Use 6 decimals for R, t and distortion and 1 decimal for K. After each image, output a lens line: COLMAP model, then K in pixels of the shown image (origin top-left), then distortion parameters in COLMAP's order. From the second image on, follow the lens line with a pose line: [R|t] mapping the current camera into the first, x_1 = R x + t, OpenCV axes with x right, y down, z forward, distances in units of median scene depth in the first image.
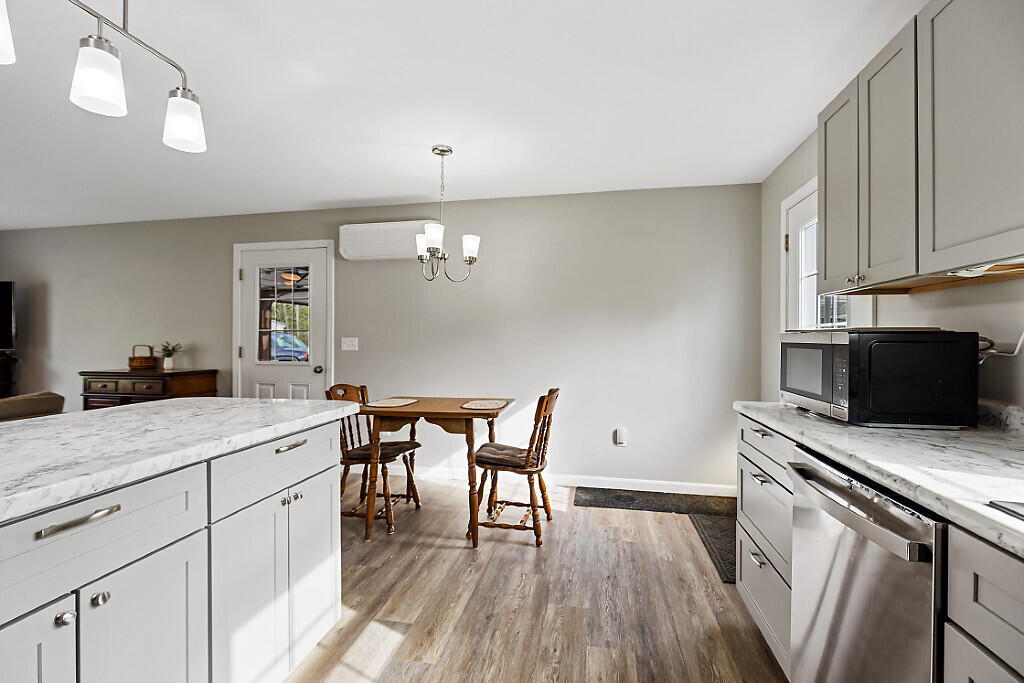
lens RADIAL K [[458.6, 0, 506.8], [0, 458.6, 340.2], [0, 0, 1]] dist [-0.001842, -0.000904]
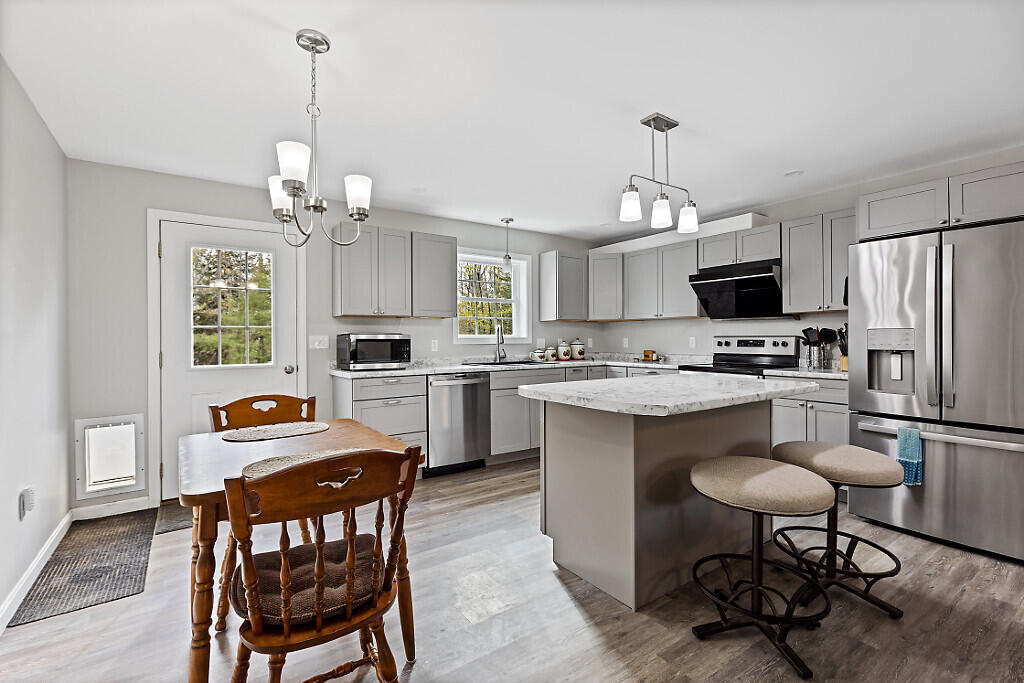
lens RADIAL K [[461.2, 0, 506.1], [0, 461.2, 338.1], [0, 0, 1]] dist [0.002828, 0.000118]
pose [[-0.720901, 0.003960, 0.693026, -0.807133], [0.007182, 0.999973, 0.001757, 0.001666], [-0.693000, 0.006243, -0.720910, 1.322296]]
